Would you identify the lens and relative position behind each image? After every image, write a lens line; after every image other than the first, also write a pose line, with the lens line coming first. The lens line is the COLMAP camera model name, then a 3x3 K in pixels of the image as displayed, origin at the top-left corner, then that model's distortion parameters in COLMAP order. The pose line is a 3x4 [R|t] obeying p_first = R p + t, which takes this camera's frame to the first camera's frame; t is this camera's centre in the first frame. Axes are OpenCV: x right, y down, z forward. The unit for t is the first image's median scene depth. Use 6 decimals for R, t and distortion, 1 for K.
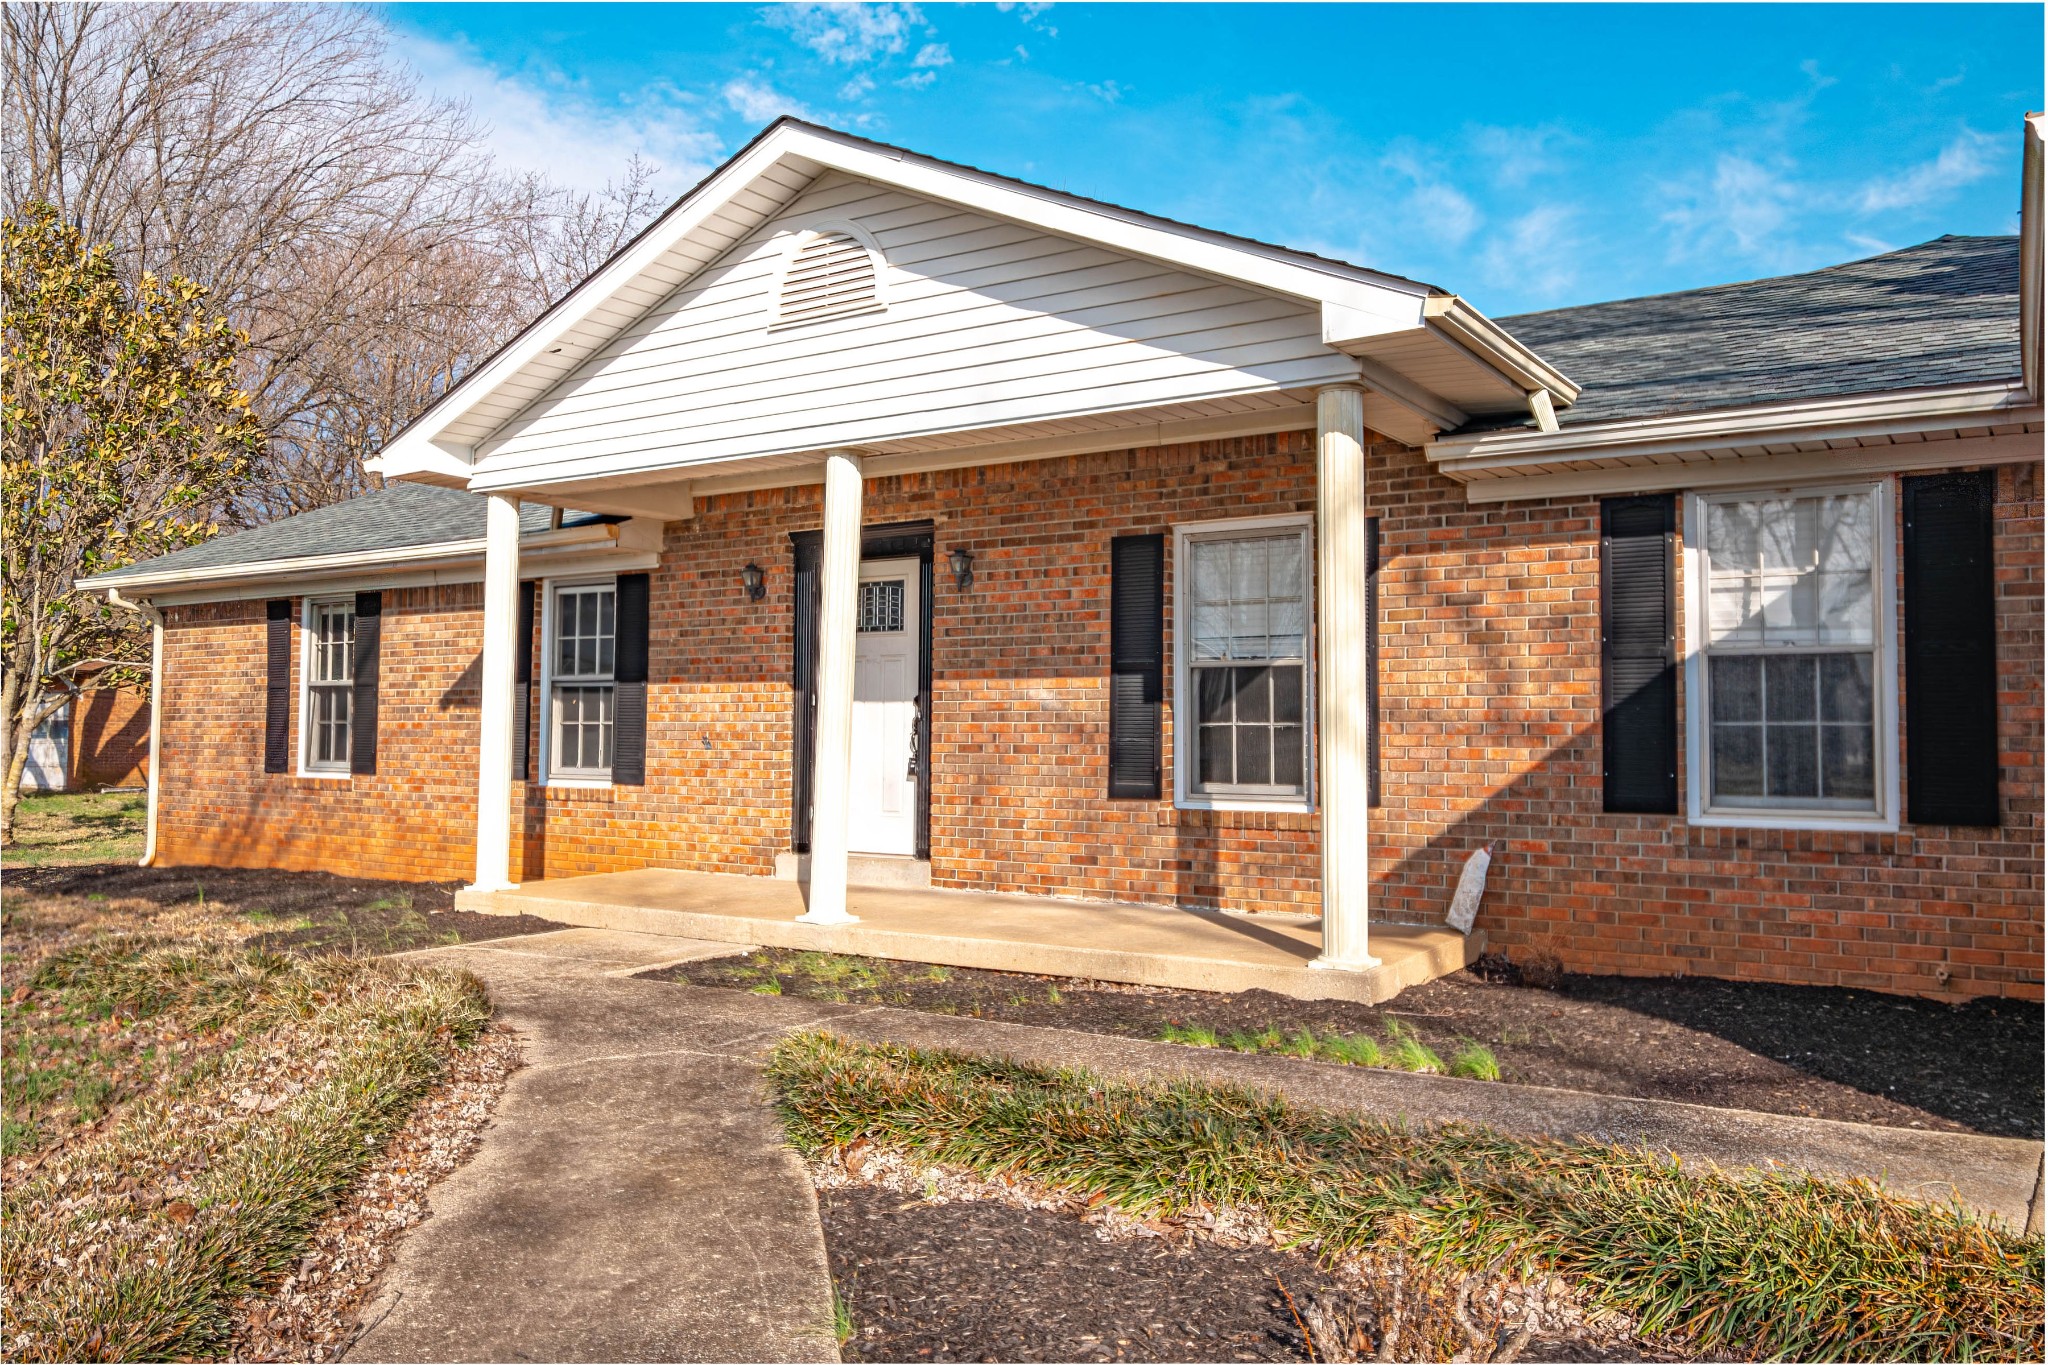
lens RADIAL K [[1504.6, 0, 1026.4], [0, 1504.6, 668.2], [0, 0, 1]] dist [0.003357, -0.000624]
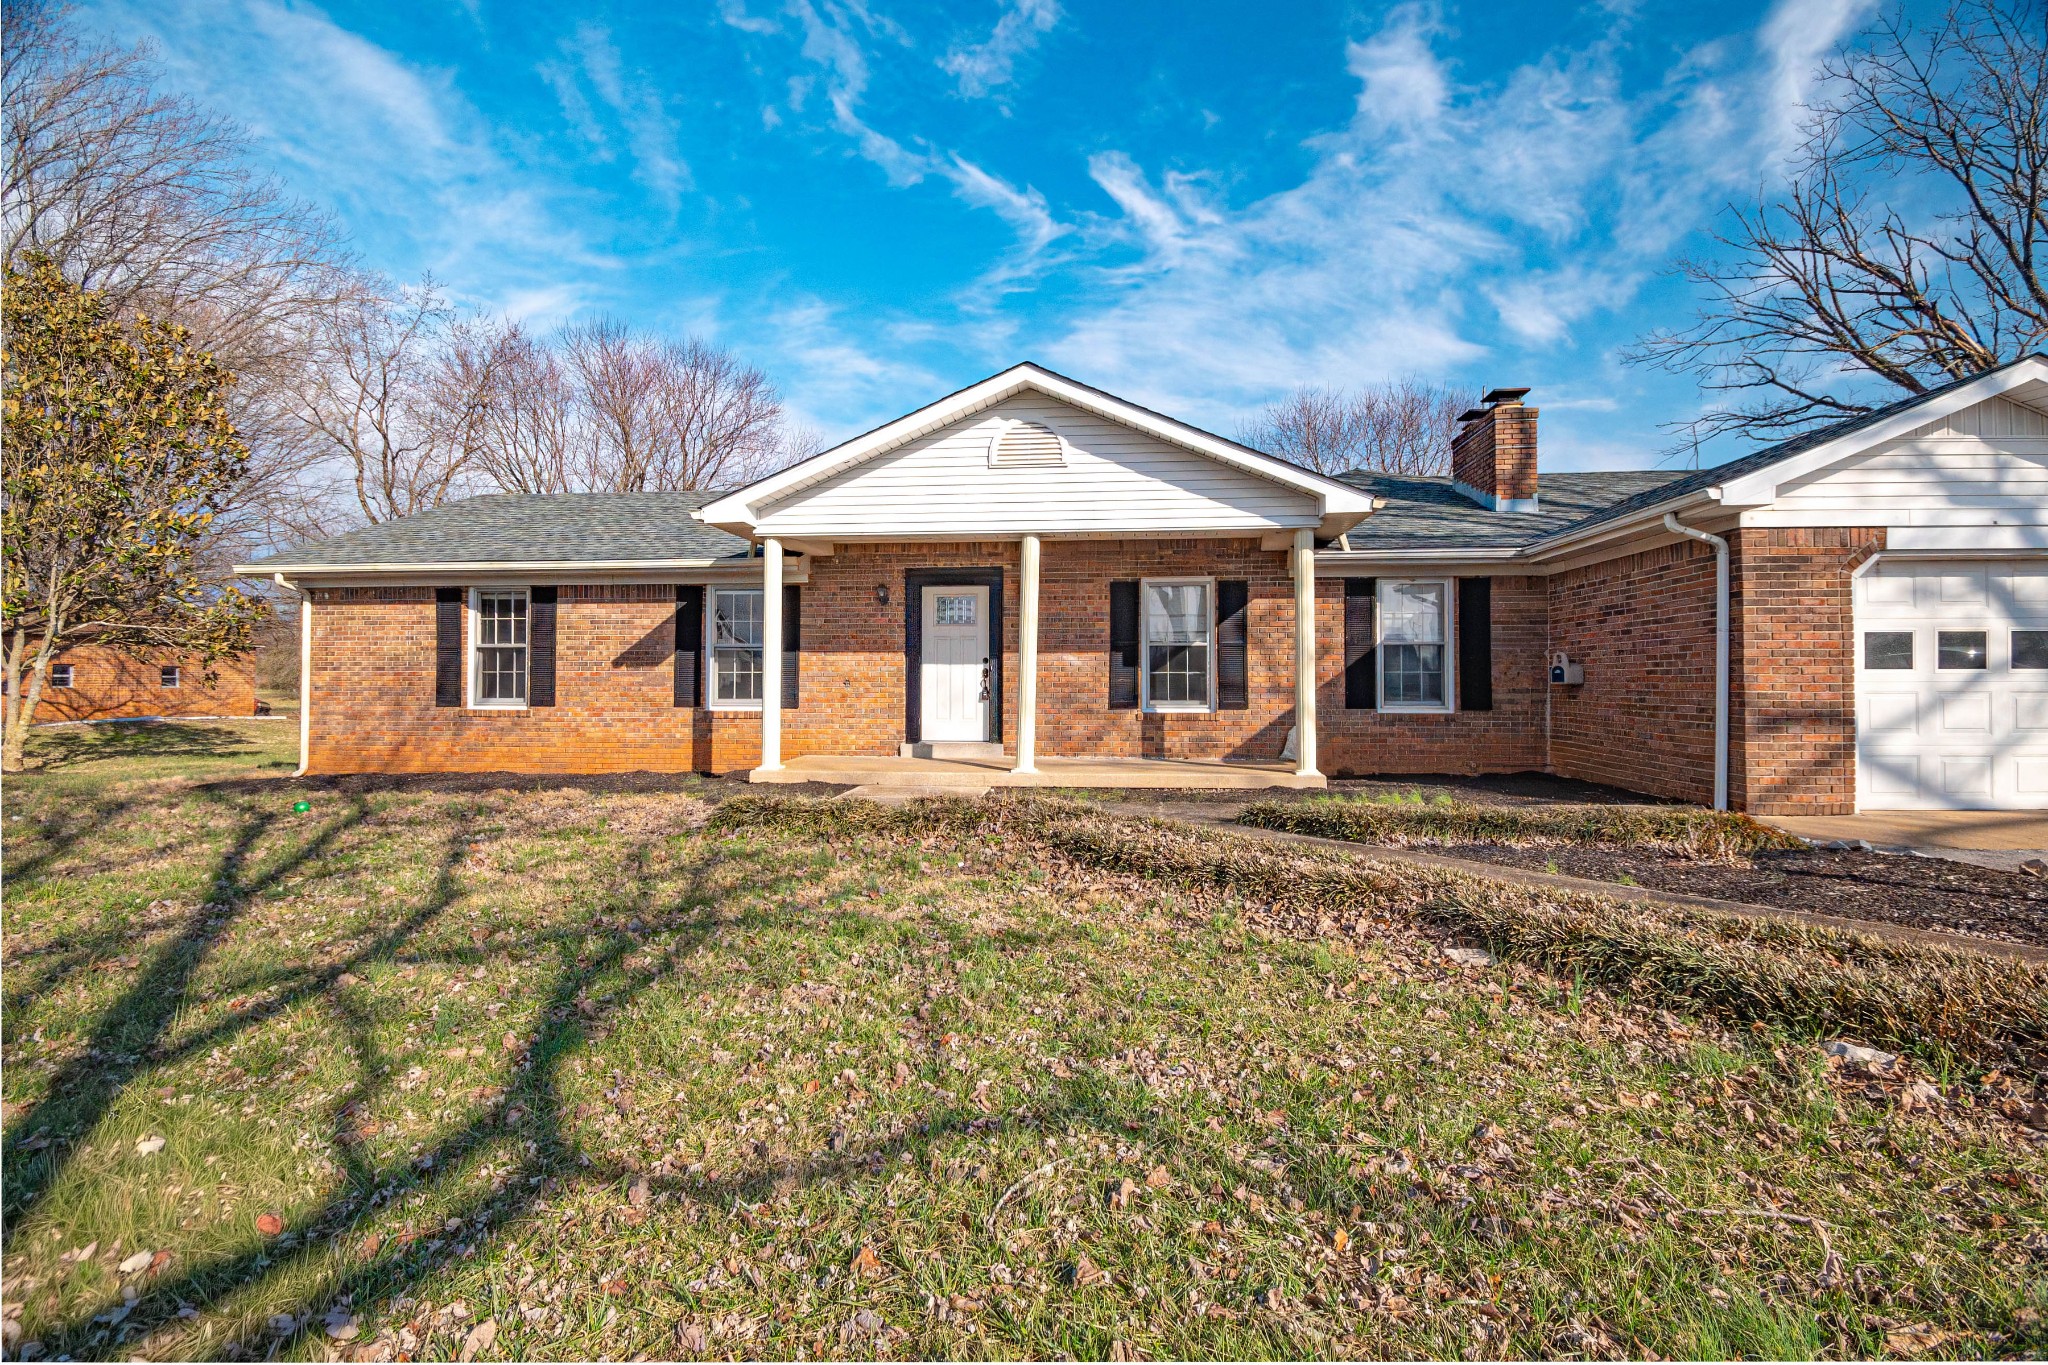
lens RADIAL K [[887.8, 0, 1024.3], [0, 887.8, 674.1], [0, 0, 1]] dist [-0.000709, -0.000047]
pose [[0.888253, -0.000697, 0.459355, -0.523177], [-0.016239, 0.999326, 0.032919, 0.000420], [-0.459068, -0.036700, 0.887643, -0.026087]]
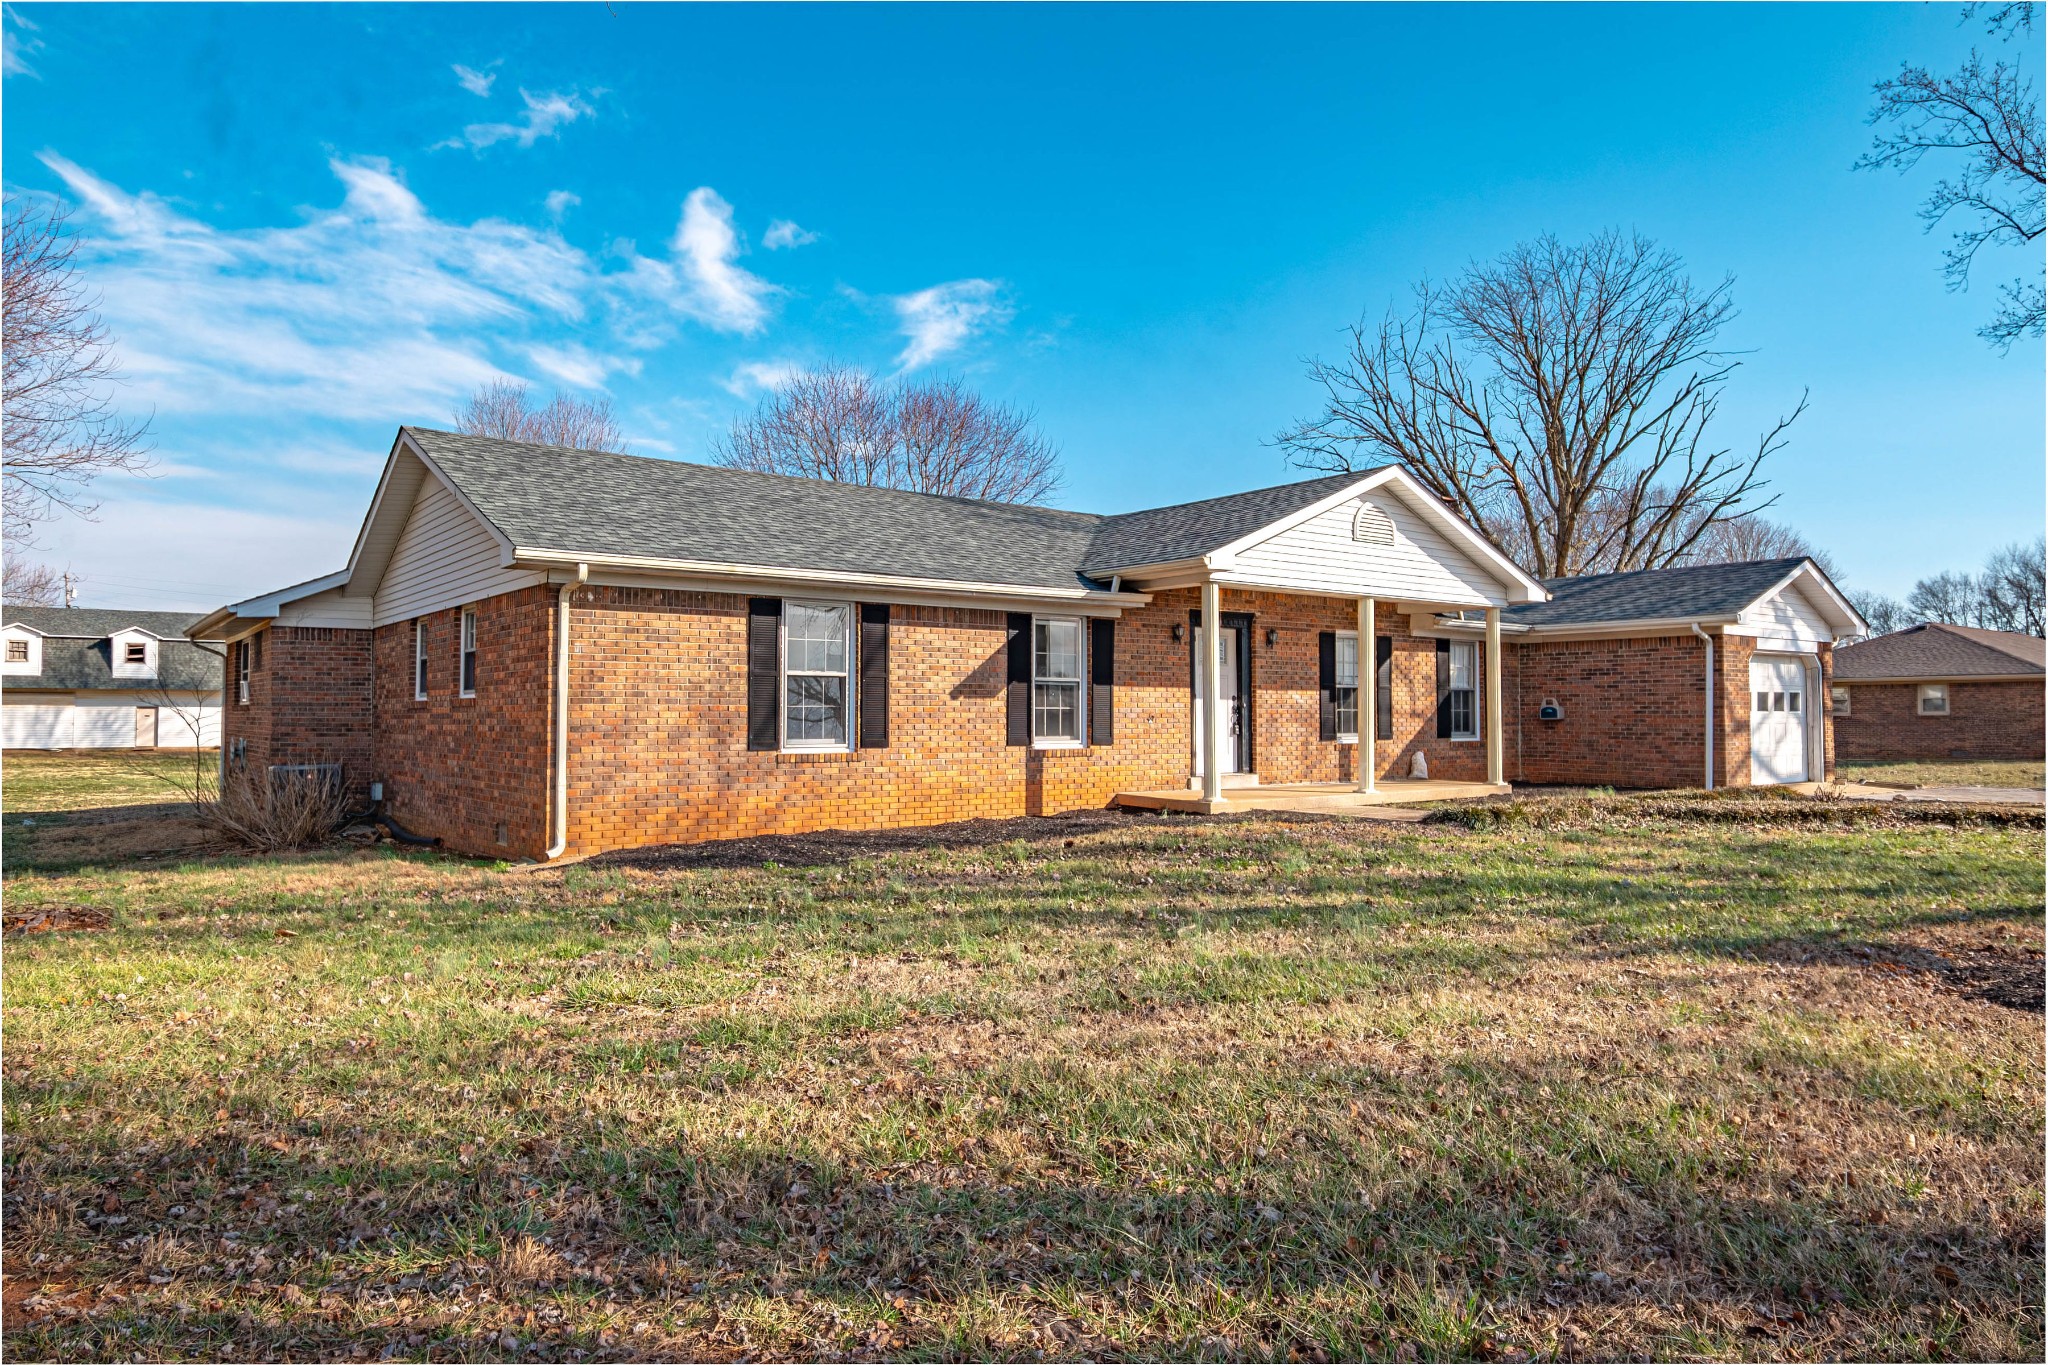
lens RADIAL K [[1307.9, 0, 1025.7], [0, 1307.9, 690.5], [0, 0, 1]] dist [0.002553, -0.000184]
pose [[0.331020, 0.011369, 0.943555, -1.788948], [-0.041835, 0.999121, 0.002638, 0.017368], [-0.942696, -0.040346, 0.331205, 0.644587]]
